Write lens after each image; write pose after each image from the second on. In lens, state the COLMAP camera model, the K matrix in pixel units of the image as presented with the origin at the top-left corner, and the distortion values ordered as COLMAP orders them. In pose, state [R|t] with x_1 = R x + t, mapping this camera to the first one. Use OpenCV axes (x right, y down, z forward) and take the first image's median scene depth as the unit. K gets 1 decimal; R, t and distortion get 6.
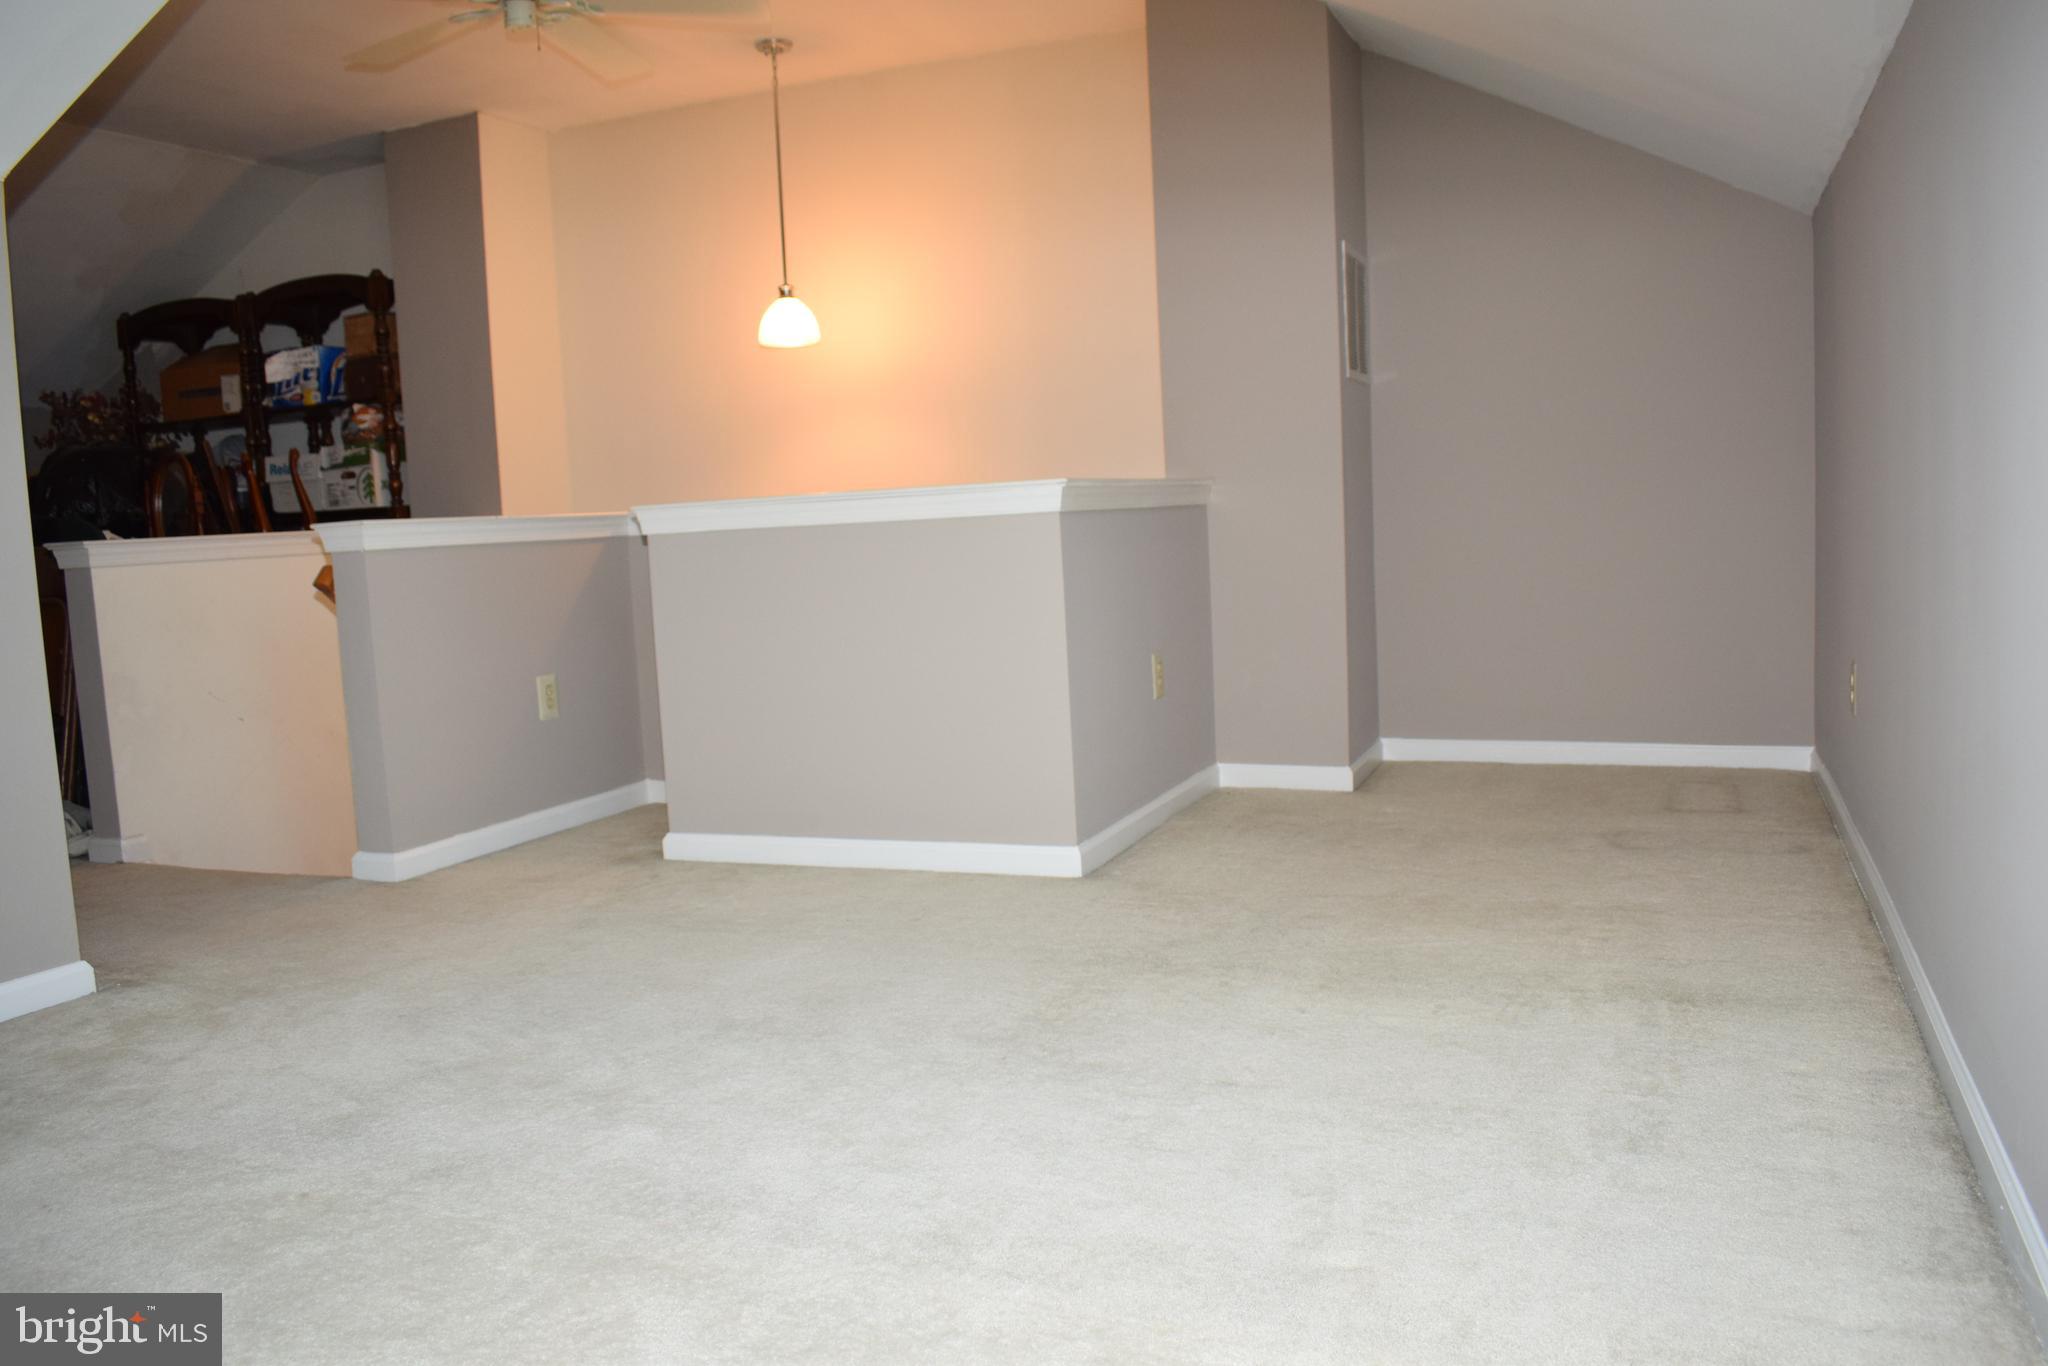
lens RADIAL K [[1599.6, 0, 1024.0], [0, 1599.6, 683.0], [0, 0, 1]] dist [-0.095058, 0.016116]
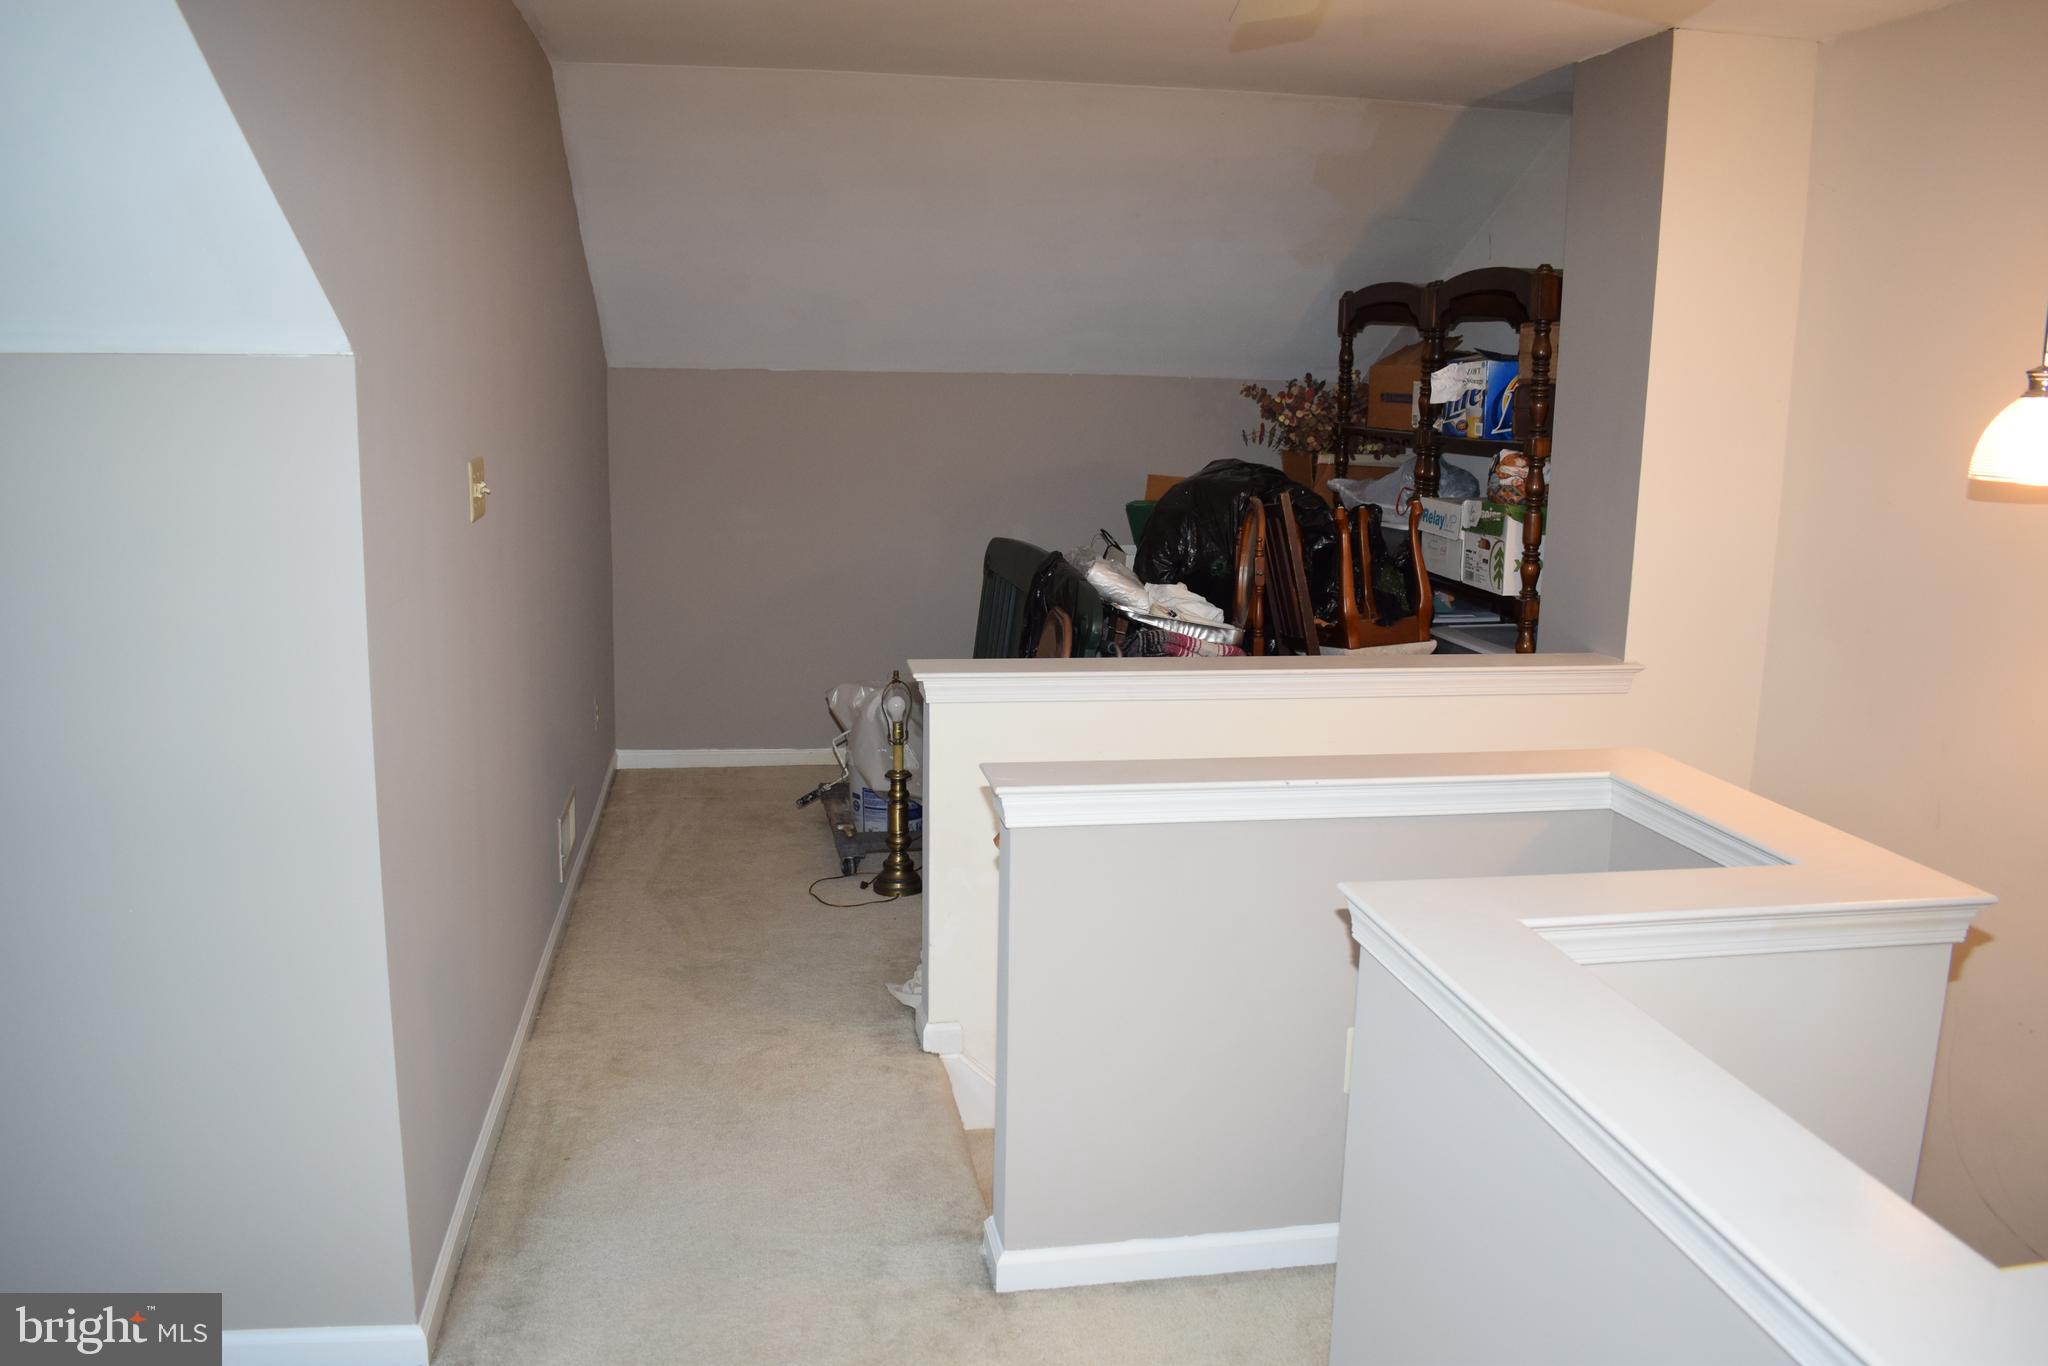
lens RADIAL K [[1599.6, 0, 1024.0], [0, 1599.6, 683.0], [0, 0, 1]] dist [-0.095058, 0.016116]
pose [[0.539248, 0.216905, -0.813734, 0.072107], [-0.137435, 0.975974, 0.169075, -0.164445], [0.830857, 0.020662, 0.556103, 0.408106]]
